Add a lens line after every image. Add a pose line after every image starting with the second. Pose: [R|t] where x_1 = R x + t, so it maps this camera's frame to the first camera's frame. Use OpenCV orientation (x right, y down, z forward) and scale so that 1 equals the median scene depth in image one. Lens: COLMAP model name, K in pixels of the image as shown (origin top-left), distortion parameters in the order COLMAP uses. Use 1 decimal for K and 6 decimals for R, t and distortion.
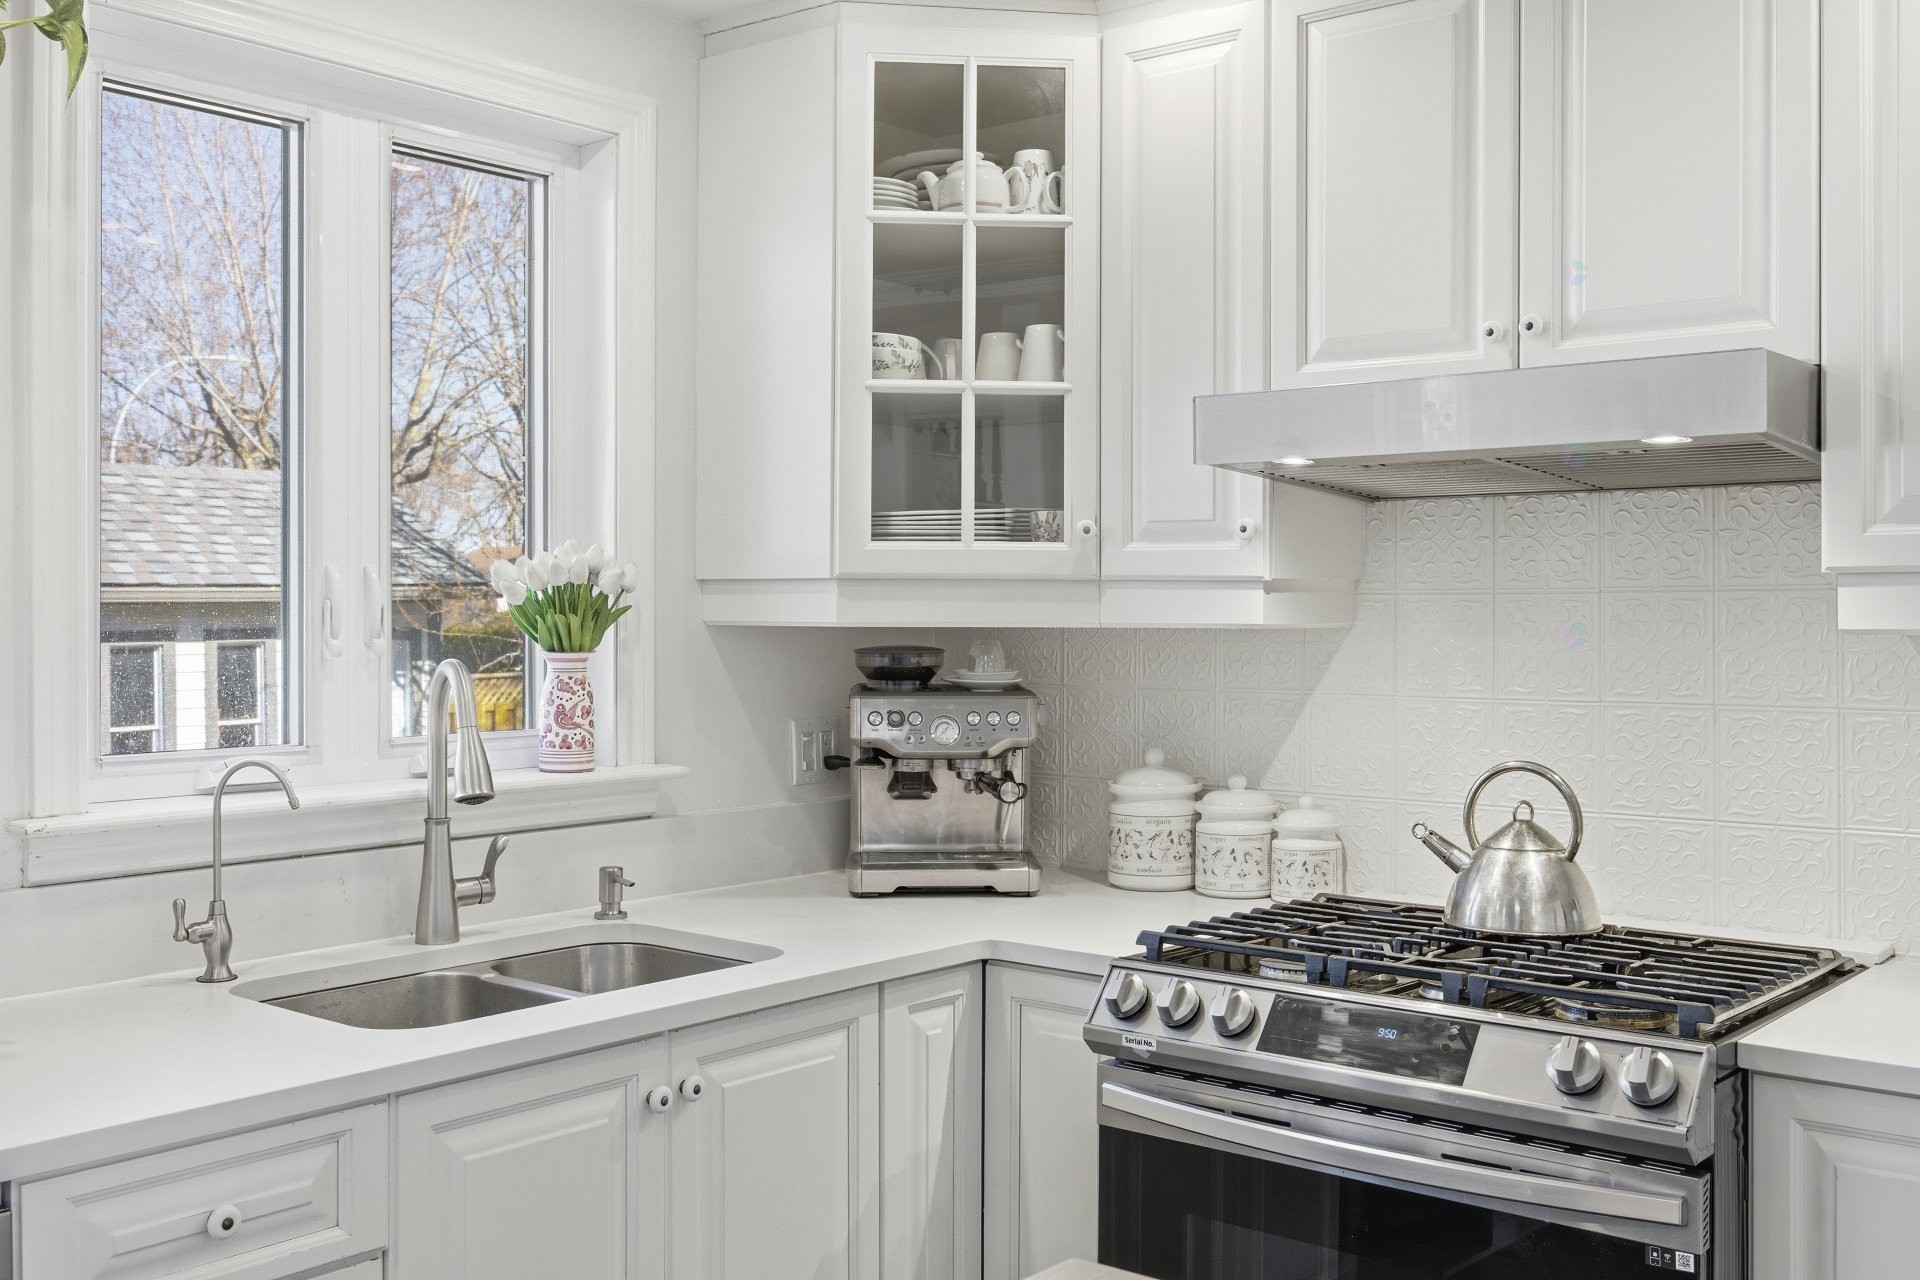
lens RADIAL K [[1889.1, 0, 955.6], [0, 1889.1, 596.4], [0, 0, 1]] dist [-0.010251, 0.000000]
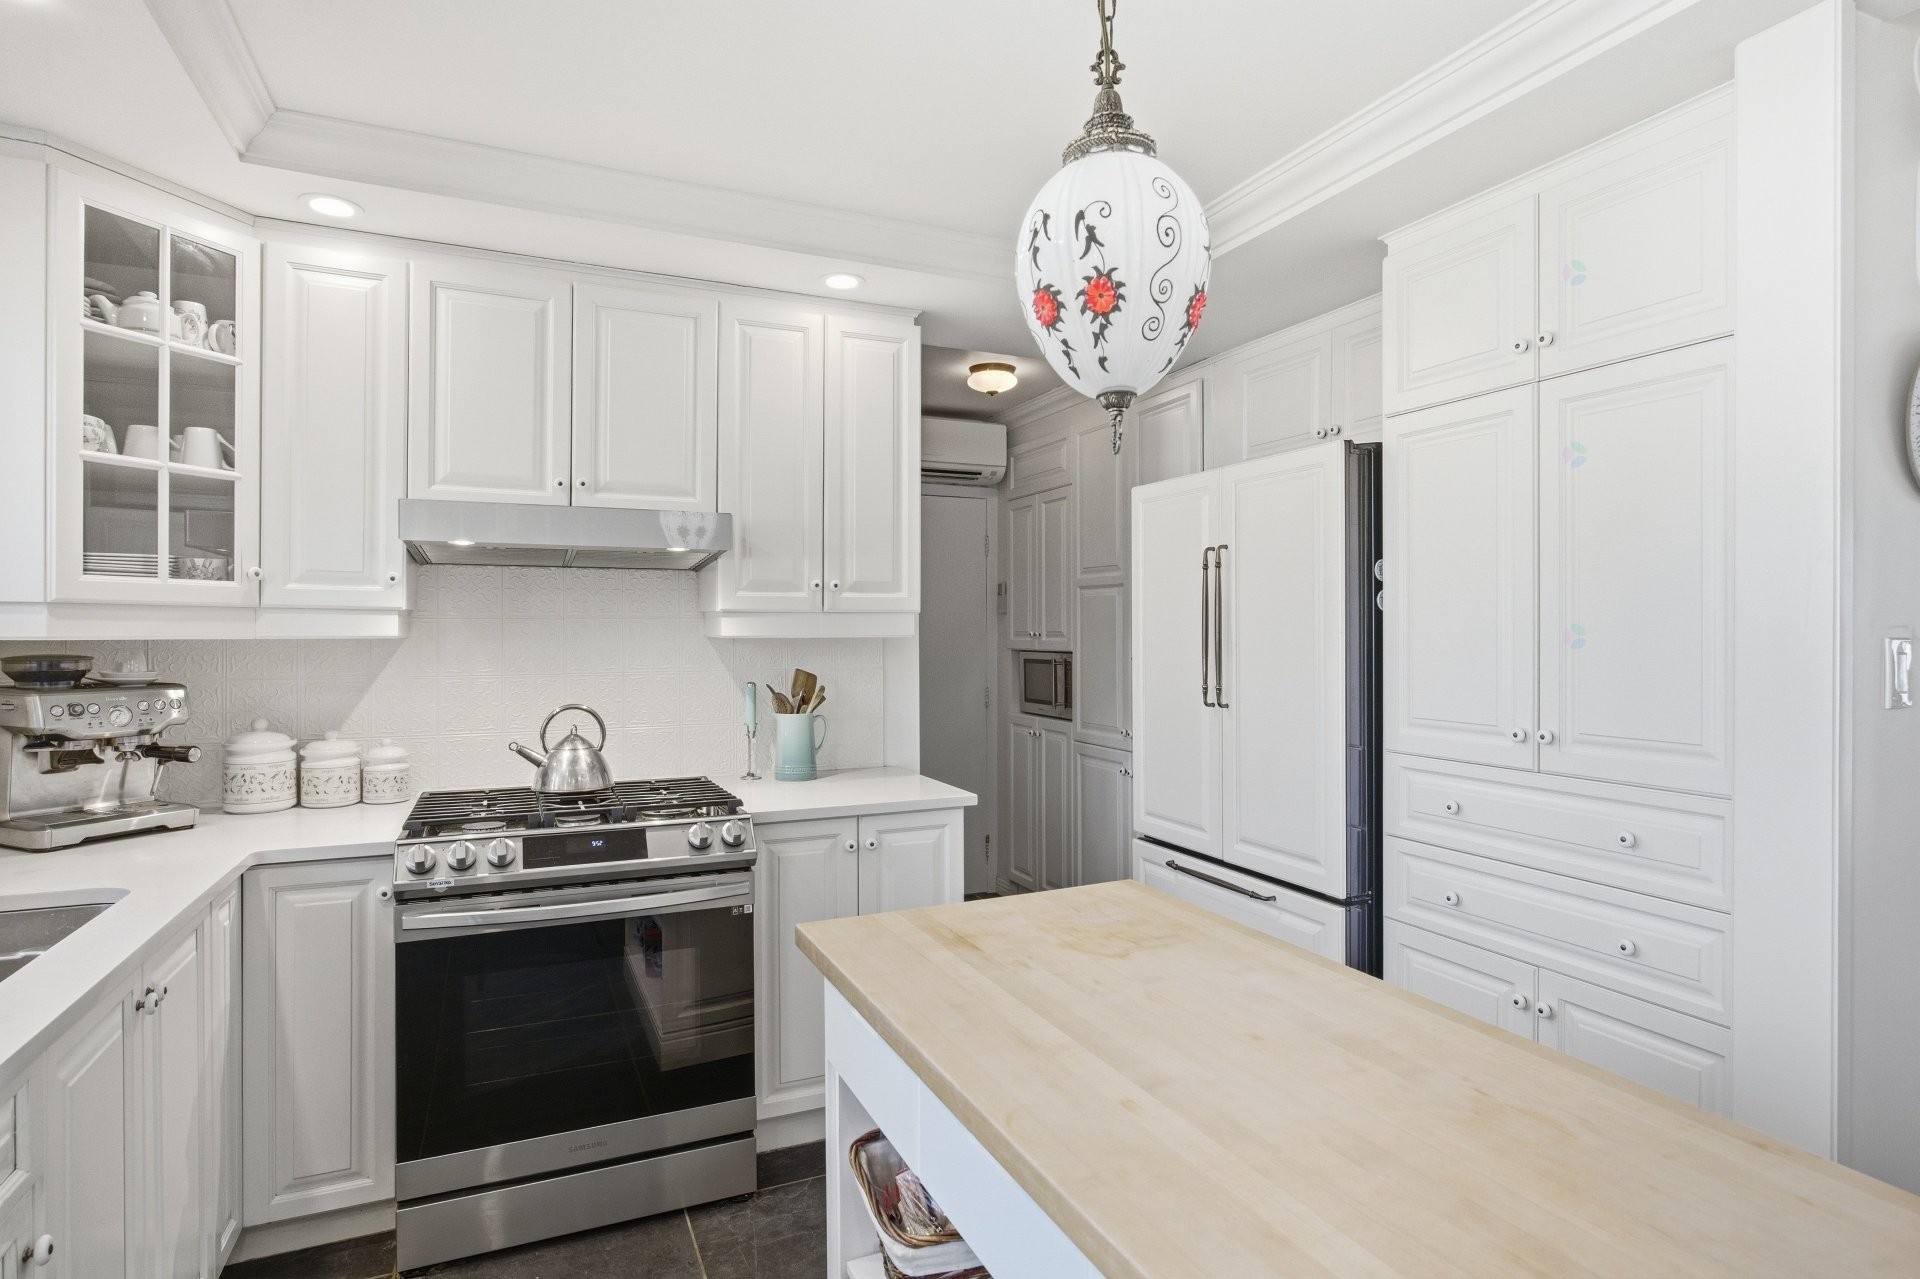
lens RADIAL K [[1014.2, 0, 969.2], [0, 1014.2, 637.0], [0, 0, 1]] dist [-0.002300, 0.001017]
pose [[0.436203, -0.007182, 0.899819, -0.432380], [-0.006433, 0.999918, 0.011099, 0.002534], [-0.899825, -0.010630, 0.436121, 0.154112]]
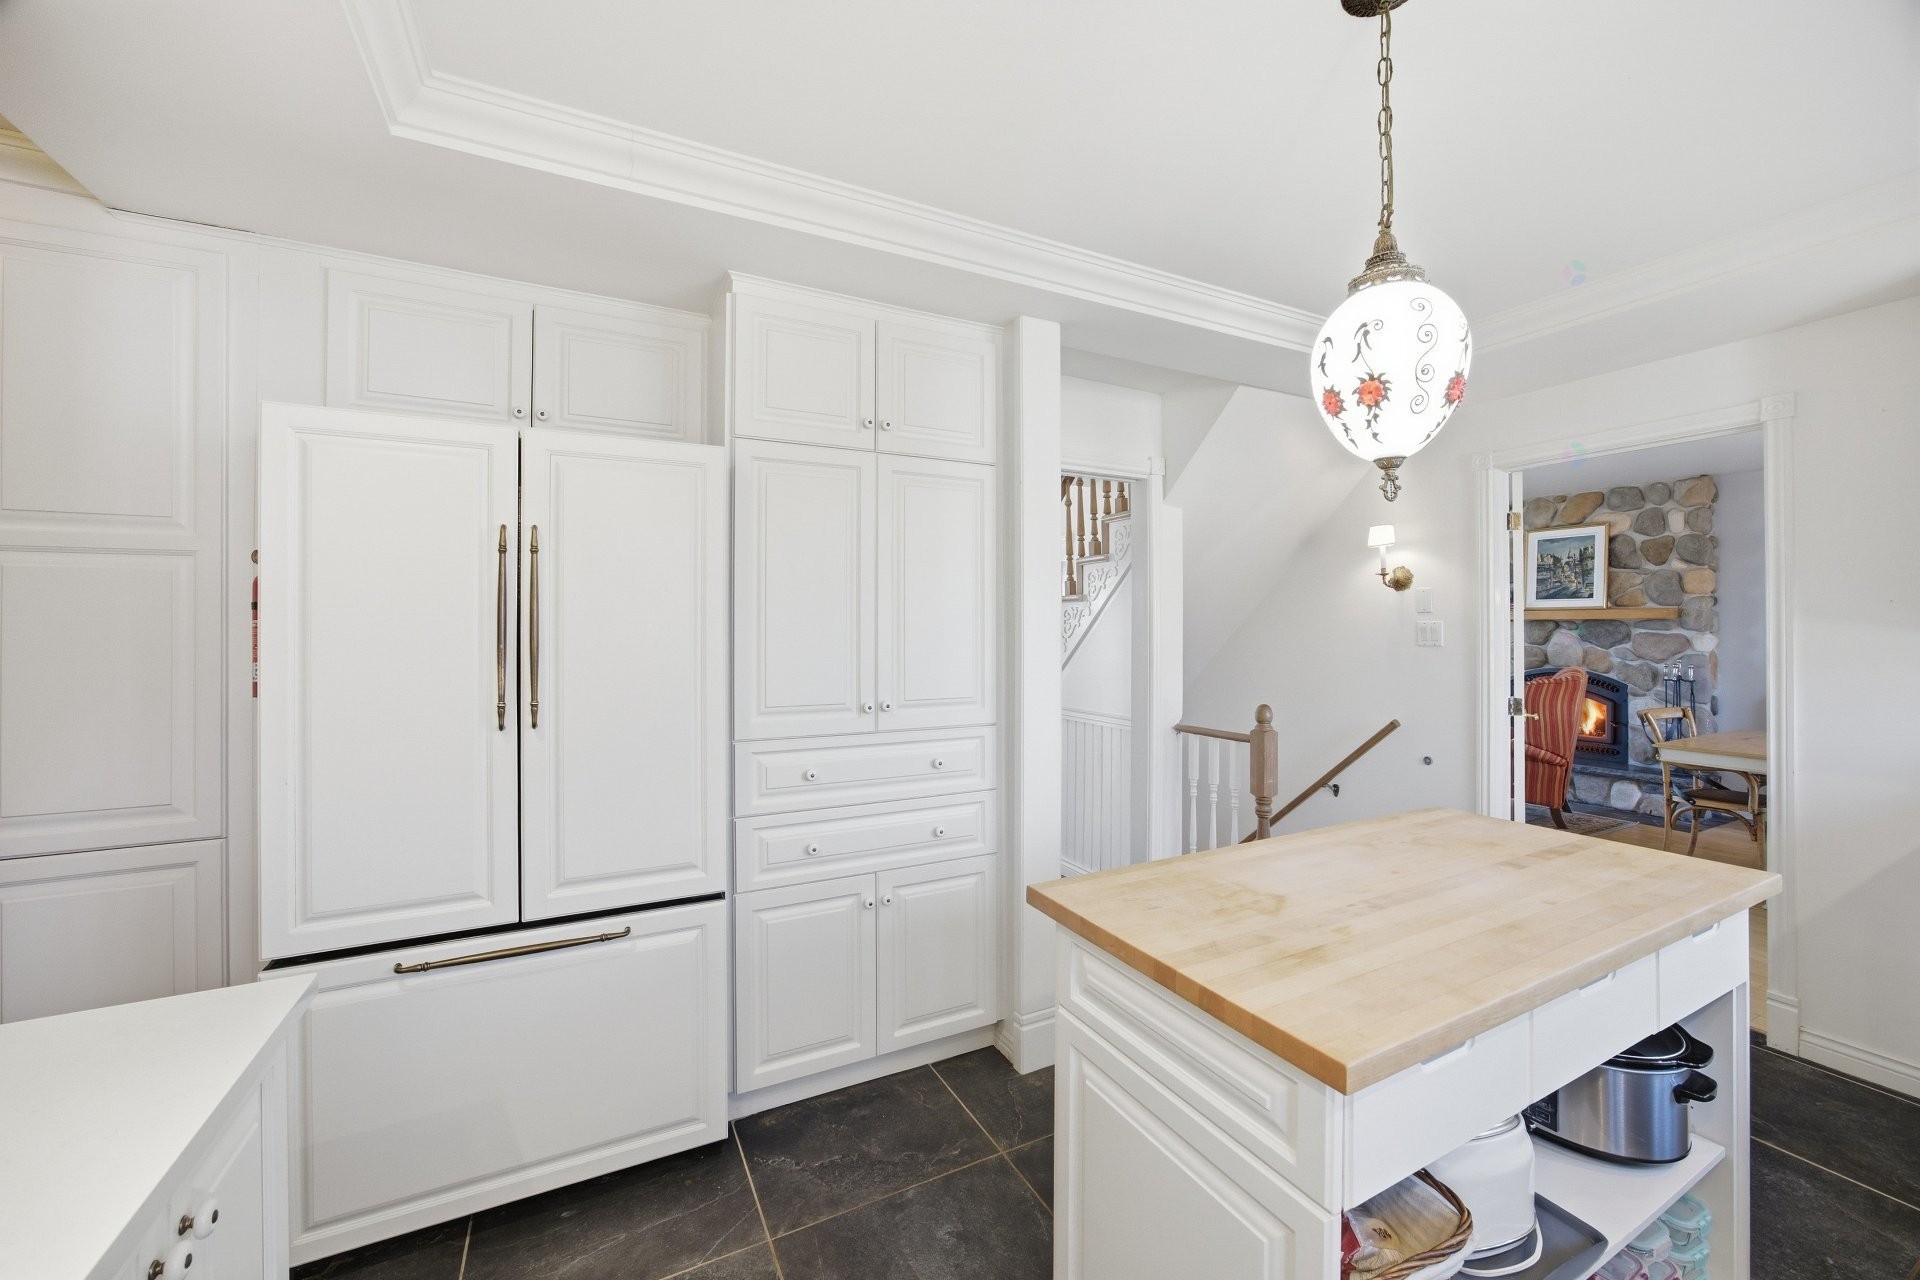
lens RADIAL K [[759.0, 0, 960.3], [0, 759.0, 623.7], [0, 0, 1]] dist [-0.002458, 0.000804]
pose [[-0.916727, 0.004673, 0.399486, 0.045843], [-0.001544, 0.999883, -0.015240, 0.008100], [-0.399510, -0.014588, -0.916613, 0.804098]]
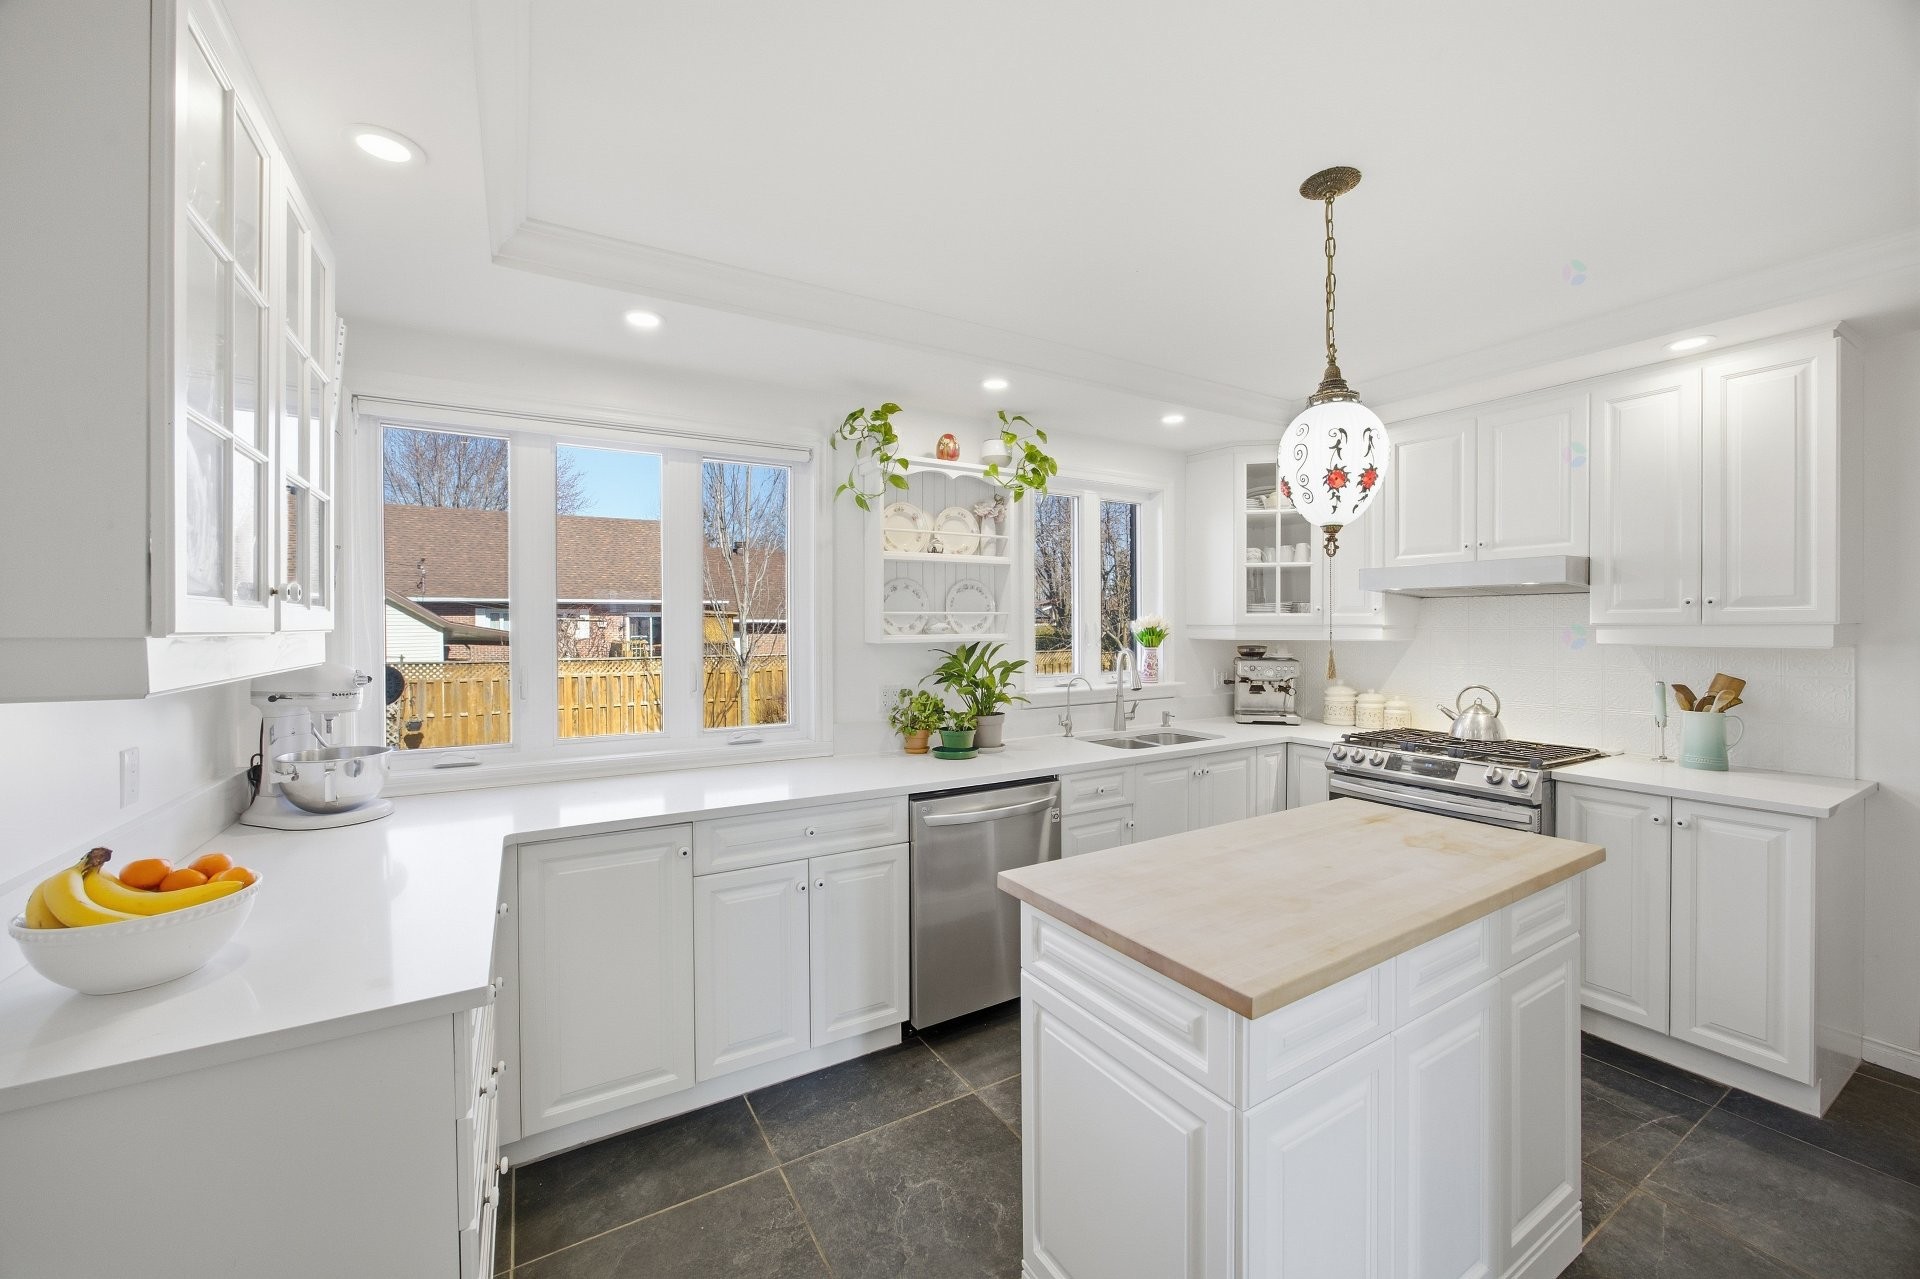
lens RADIAL K [[759.0, 0, 970.1], [0, 759.0, 629.7], [0, 0, 1]] dist [-0.002458, 0.000804]
pose [[0.951426, -0.001671, -0.307874, -0.099750], [0.005960, 0.999898, 0.012991, -0.022122], [0.307821, -0.014195, 0.951338, -0.401852]]
